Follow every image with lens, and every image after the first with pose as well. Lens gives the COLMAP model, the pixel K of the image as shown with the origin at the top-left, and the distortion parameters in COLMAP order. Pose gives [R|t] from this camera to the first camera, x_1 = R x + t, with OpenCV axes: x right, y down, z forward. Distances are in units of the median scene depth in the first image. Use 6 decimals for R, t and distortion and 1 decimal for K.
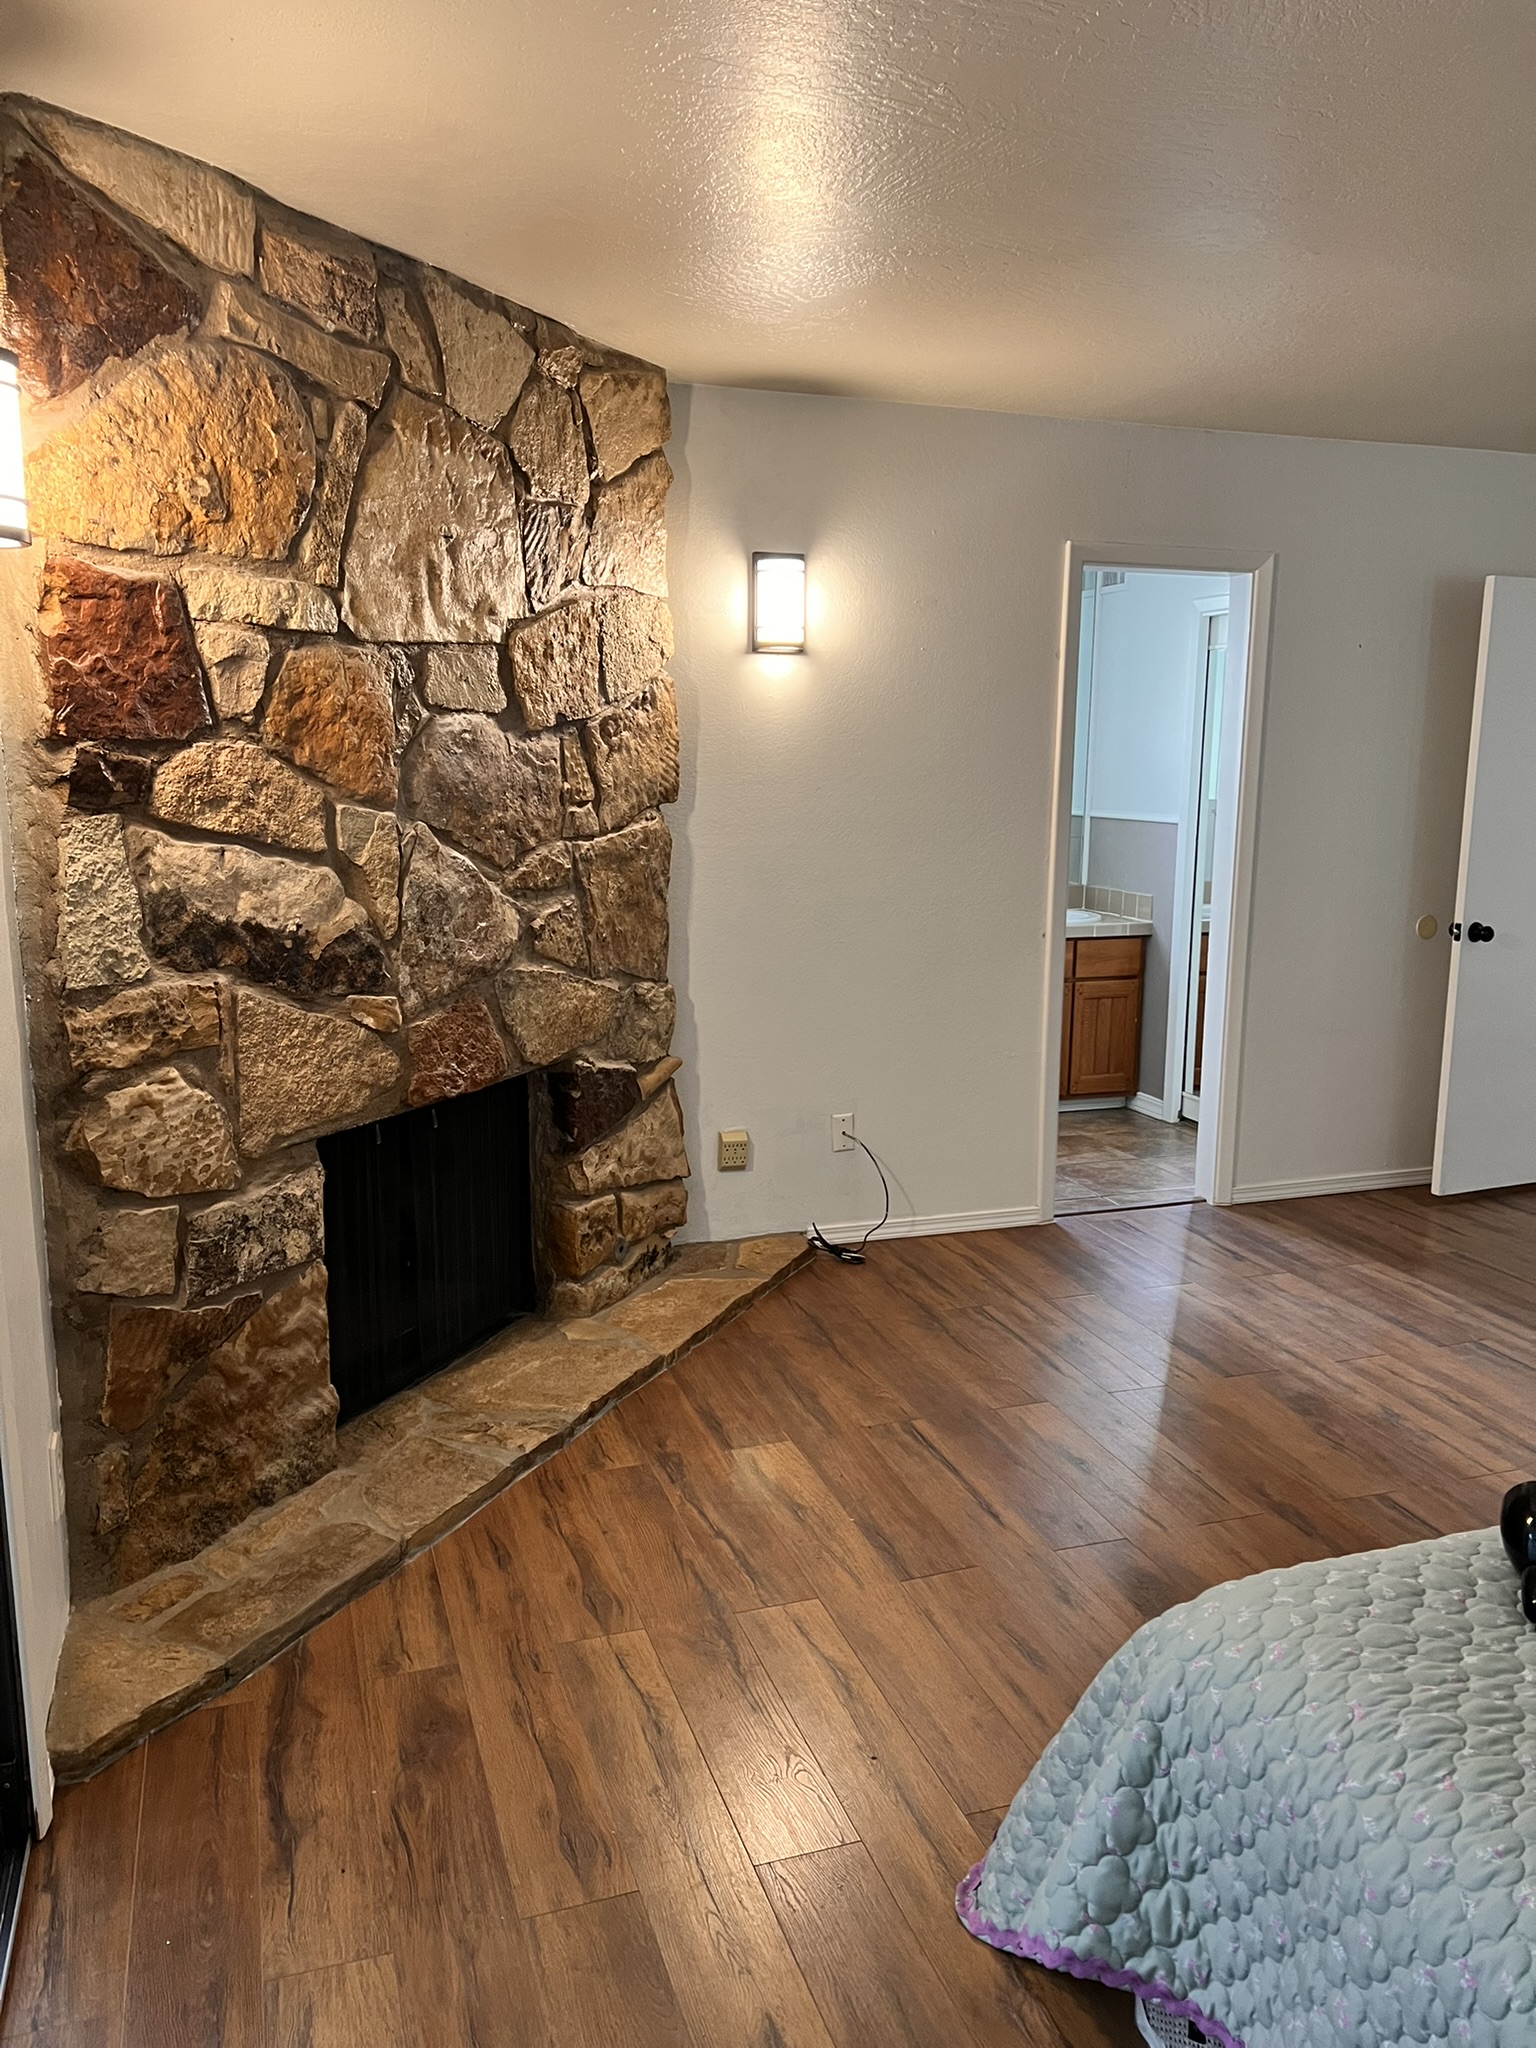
lens RADIAL K [[1494.3, 0, 765.0], [0, 1494.3, 1050.4], [0, 0, 1]] dist [0.168078, -0.404707]
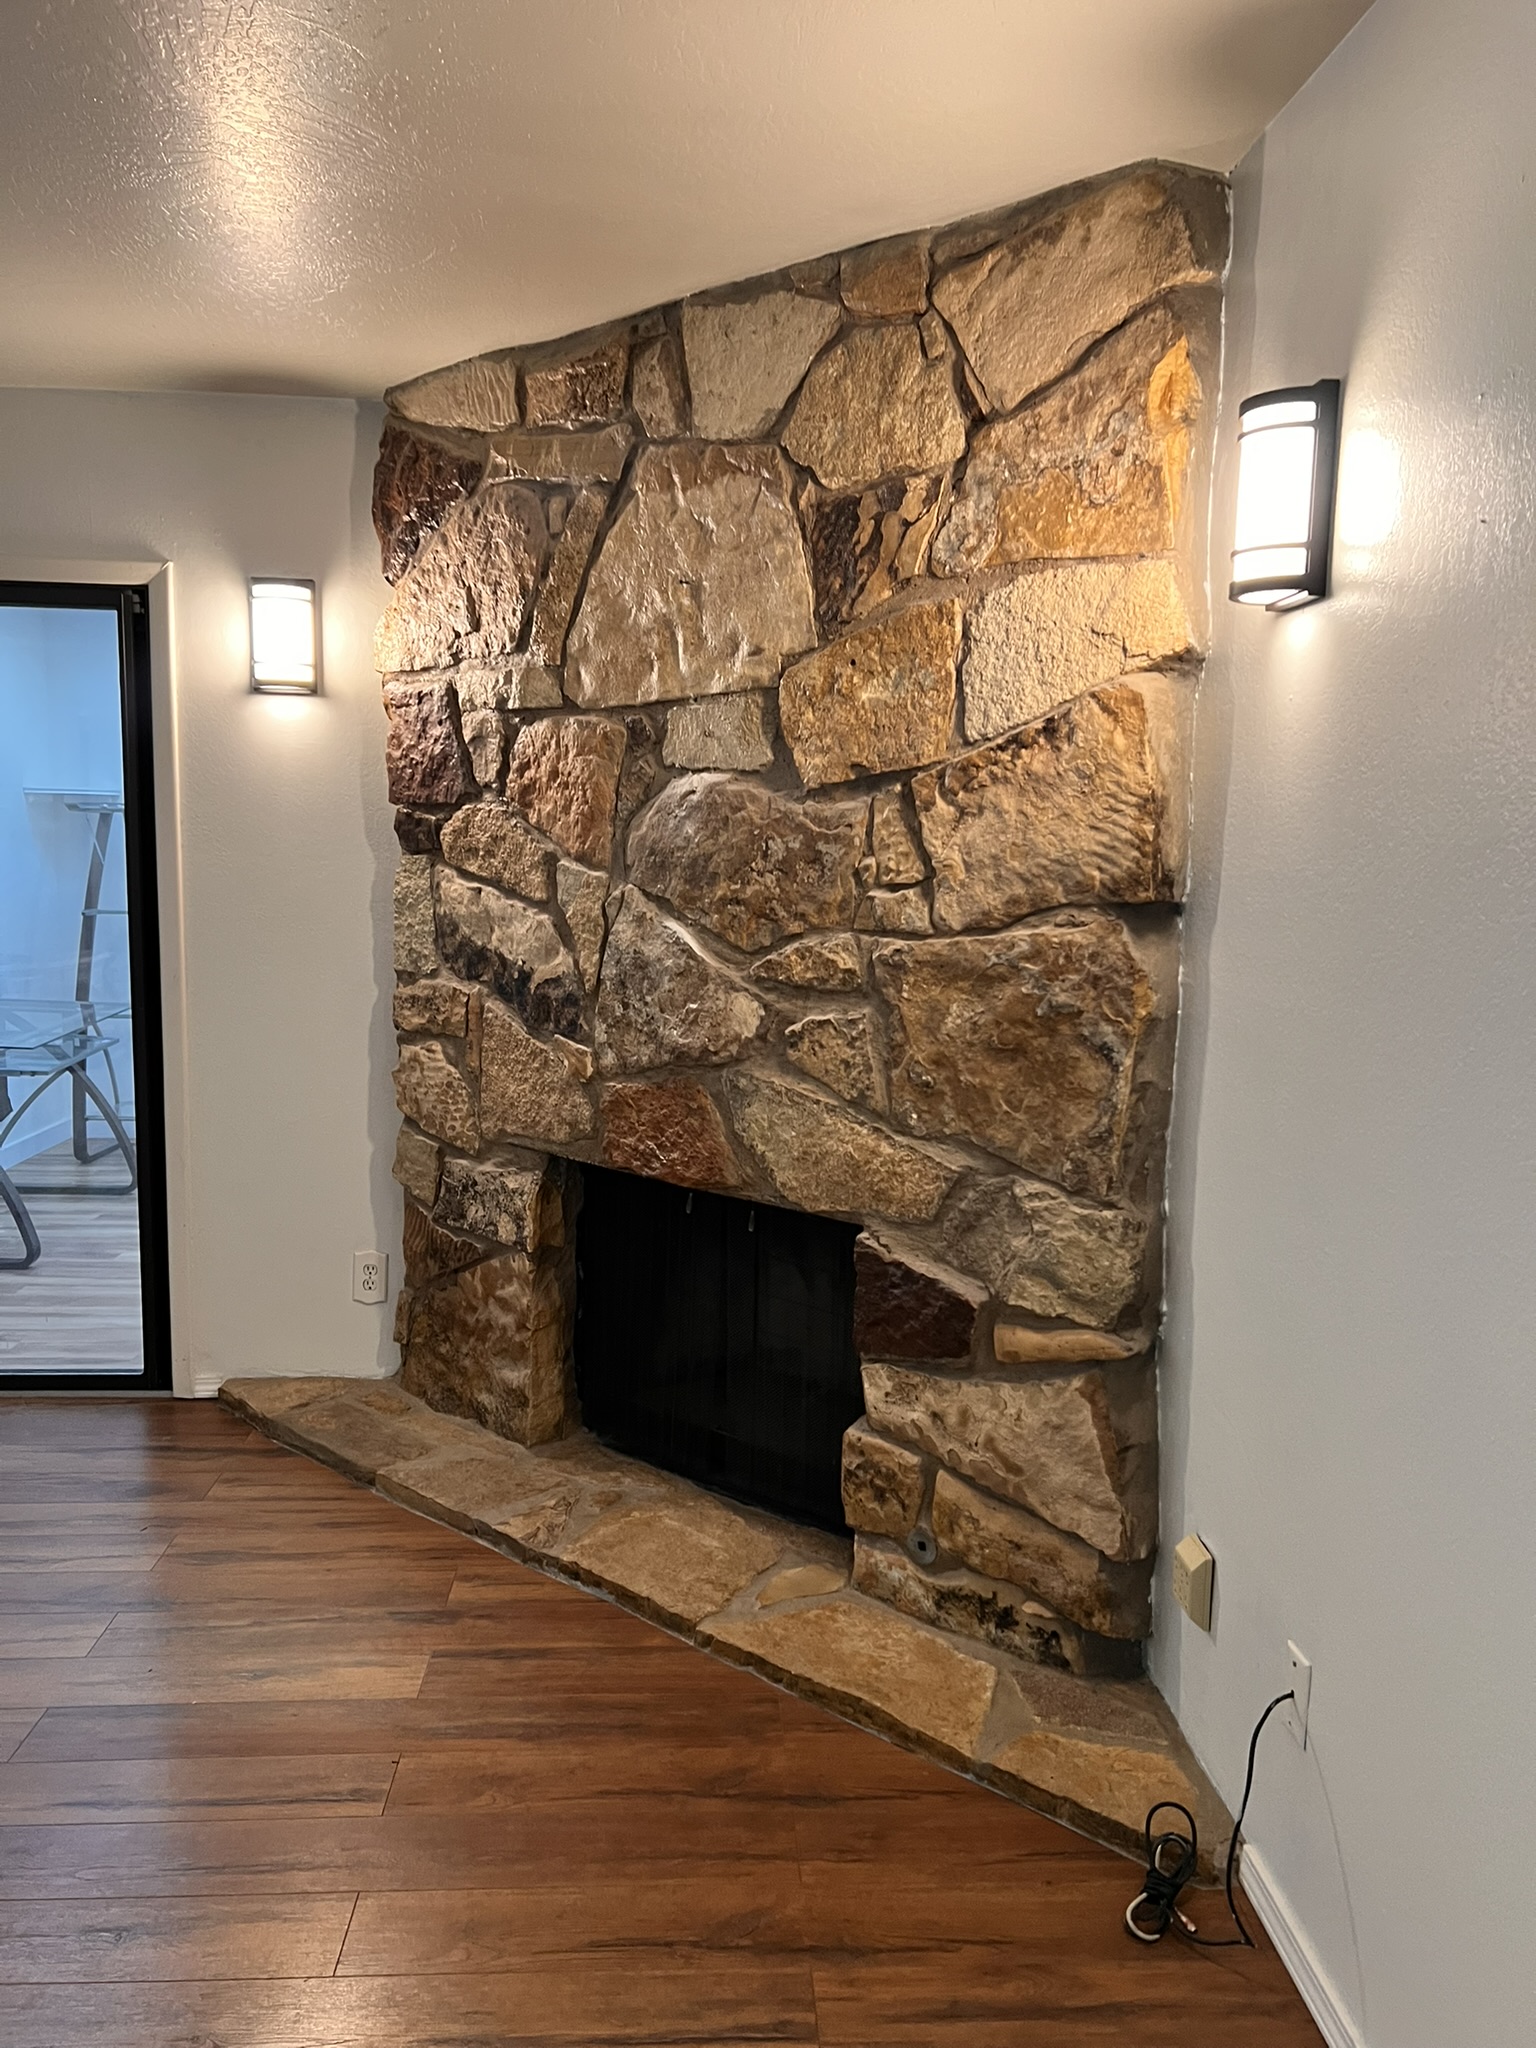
lens RADIAL K [[1555.7, 0, 722.2], [0, 1555.7, 1027.6], [0, 0, 1]] dist [0.078964, -0.115733]
pose [[-0.274160, 0.131022, -0.952717, 0.744163], [-0.194914, 0.962543, 0.188464, -0.269954], [0.941724, 0.237367, -0.238352, 1.348729]]
